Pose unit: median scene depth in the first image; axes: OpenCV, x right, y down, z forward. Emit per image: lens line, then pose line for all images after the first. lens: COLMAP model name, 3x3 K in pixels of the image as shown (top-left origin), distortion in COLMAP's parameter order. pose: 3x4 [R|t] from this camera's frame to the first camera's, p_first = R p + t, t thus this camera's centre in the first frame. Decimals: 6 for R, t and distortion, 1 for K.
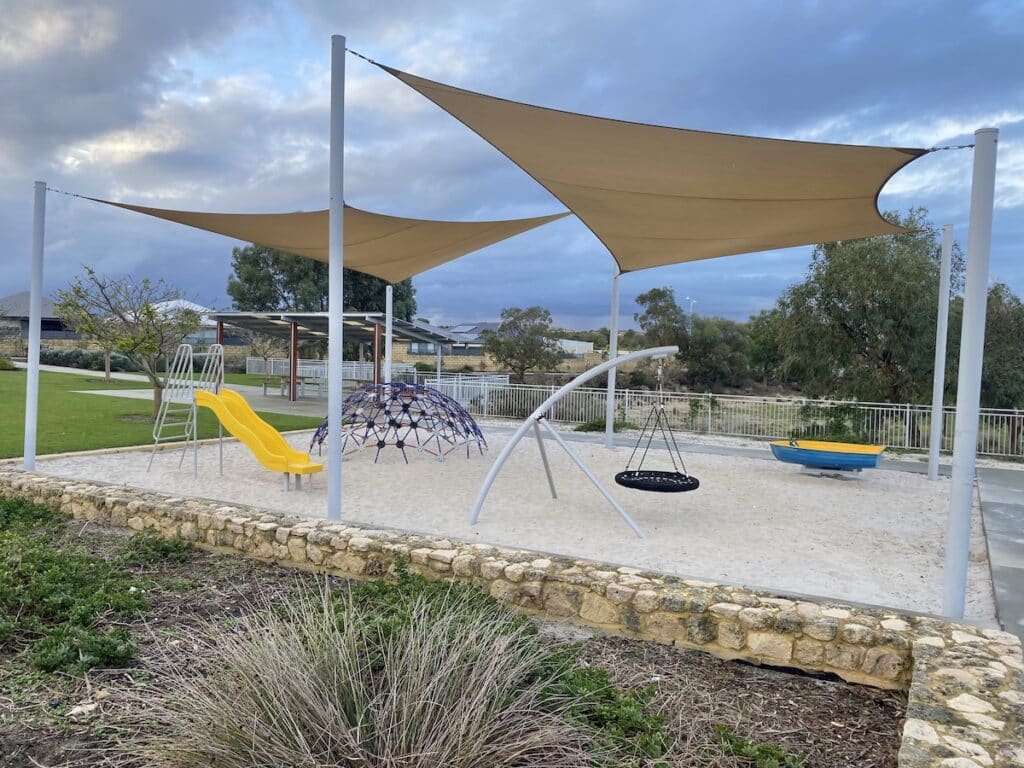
lens RADIAL K [[771.3, 0, 512.0], [0, 771.3, 384.0], [0, 0, 1]] dist [-0.001393, -0.002632]
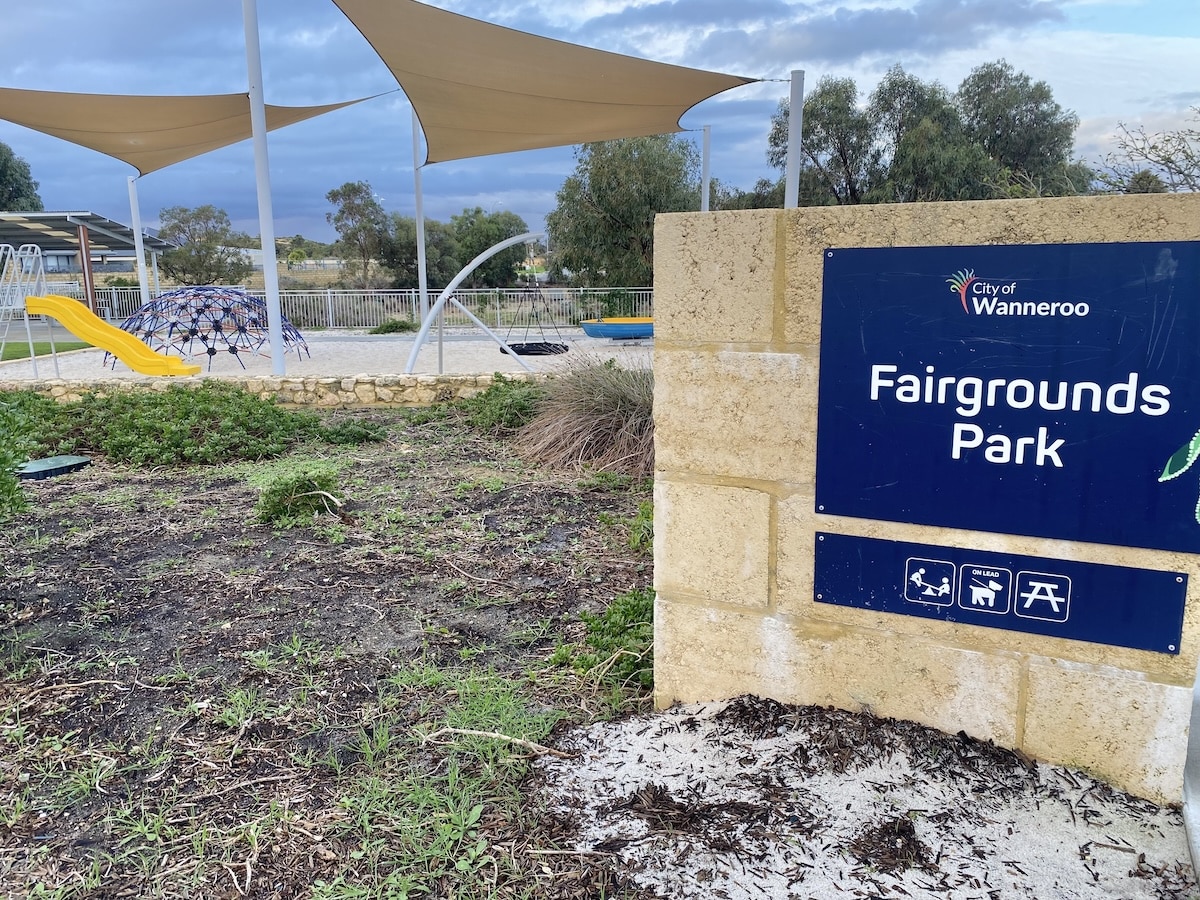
lens RADIAL K [[903.9, 0, 600.0], [0, 903.9, 450.0], [0, 0, 1]] dist [-0.001393, -0.002632]
pose [[0.887703, -0.126212, 0.442780, -0.185259], [0.052438, 0.983151, 0.175112, 0.021056], [-0.457421, -0.132229, 0.879364, -0.145249]]
